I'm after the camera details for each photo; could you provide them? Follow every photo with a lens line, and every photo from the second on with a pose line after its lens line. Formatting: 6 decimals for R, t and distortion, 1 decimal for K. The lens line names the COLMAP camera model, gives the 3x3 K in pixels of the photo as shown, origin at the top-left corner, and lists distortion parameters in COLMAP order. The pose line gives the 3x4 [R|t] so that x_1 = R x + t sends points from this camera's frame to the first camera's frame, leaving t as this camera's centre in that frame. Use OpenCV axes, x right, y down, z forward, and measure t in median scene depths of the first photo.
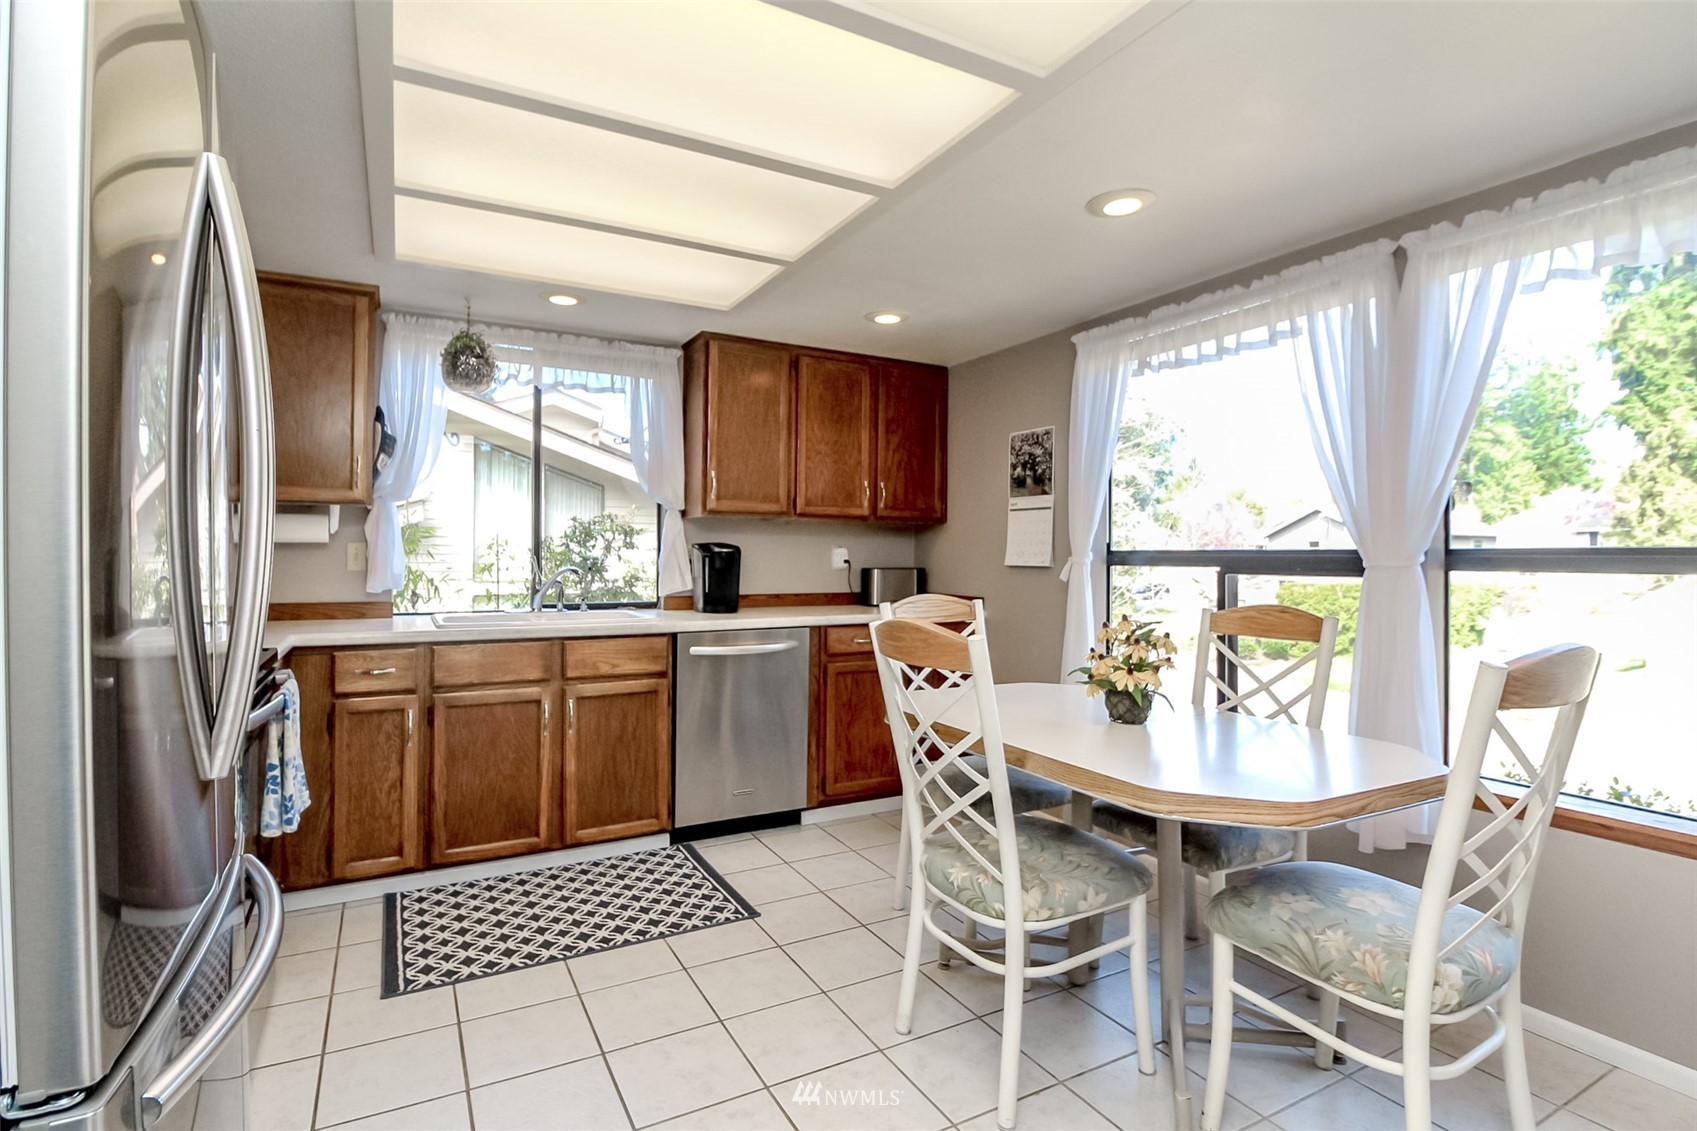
lens RADIAL K [[806.3, 0, 852.5], [0, 806.3, 582.0], [0, 0, 1]] dist [-0.001267, -0.011386]
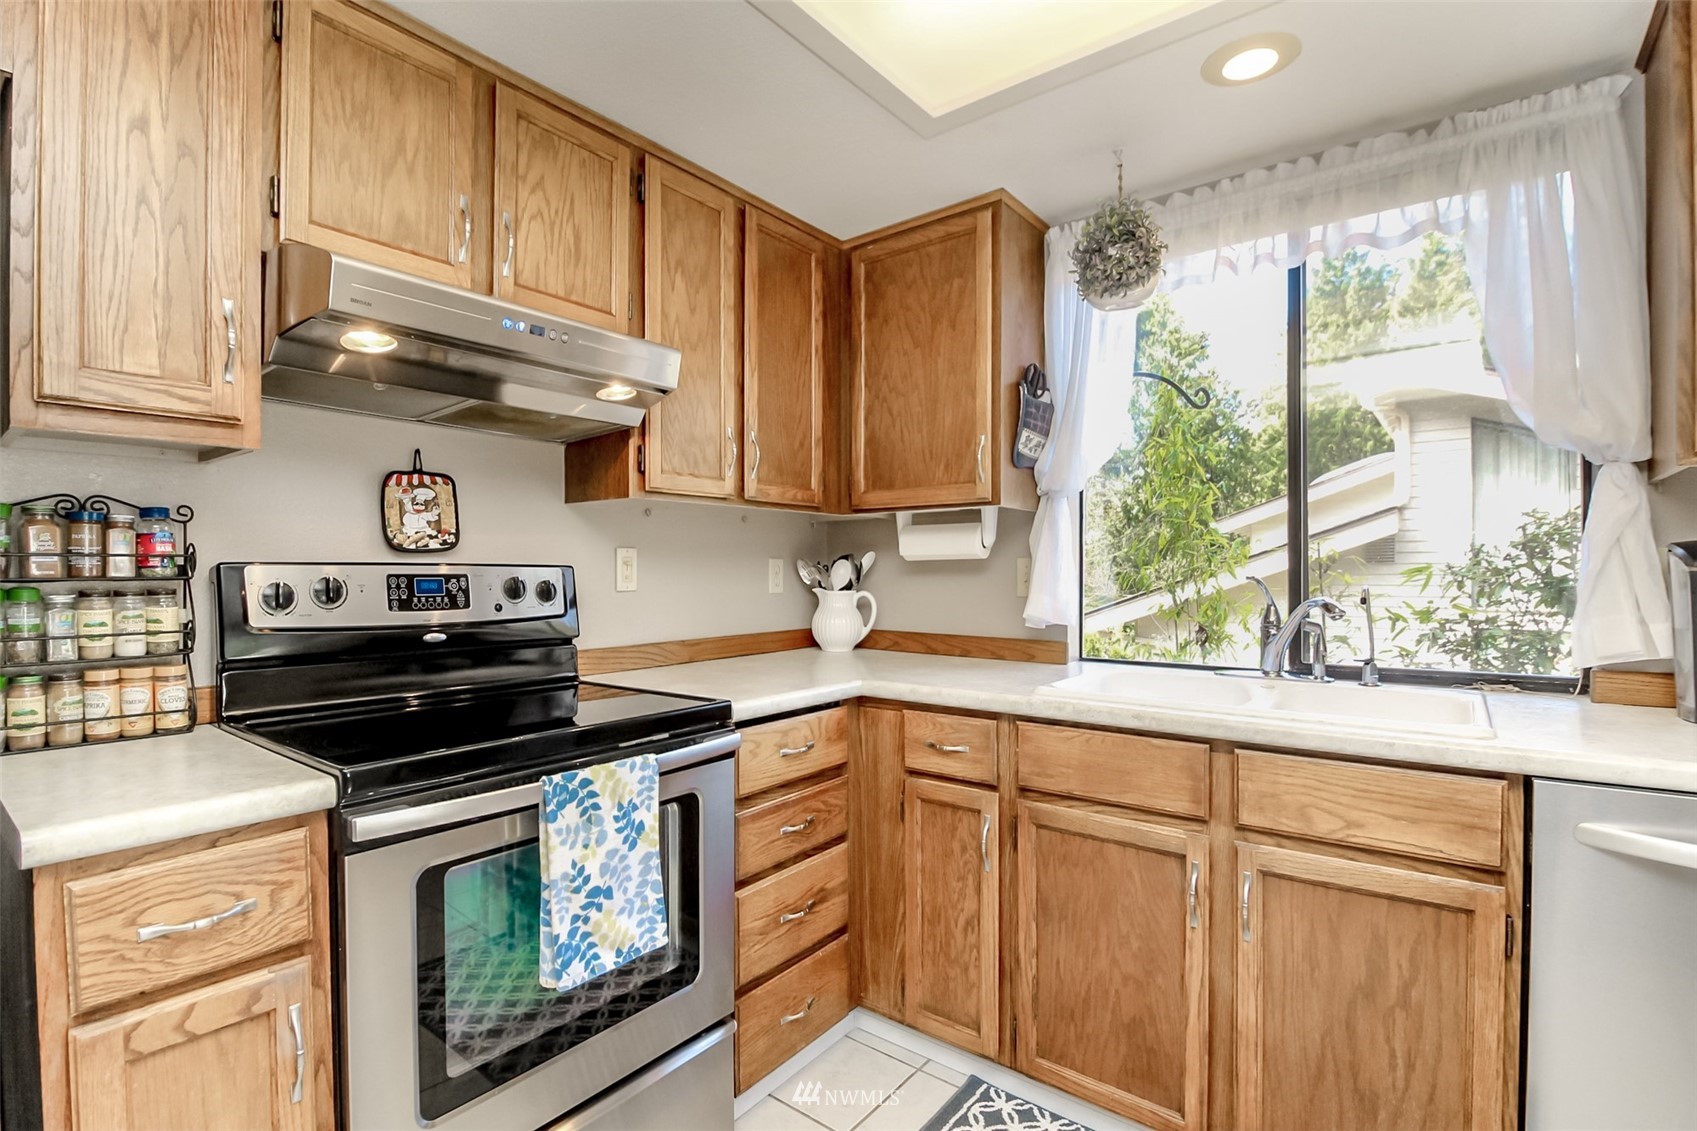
lens RADIAL K [[806.3, 0, 852.5], [0, 806.3, 582.0], [0, 0, 1]] dist [-0.001267, -0.011386]
pose [[0.396302, 0.003150, -0.918115, -0.000718], [-0.025377, 0.999650, -0.007524, -0.018463], [0.917770, 0.026280, 0.396243, 0.597543]]
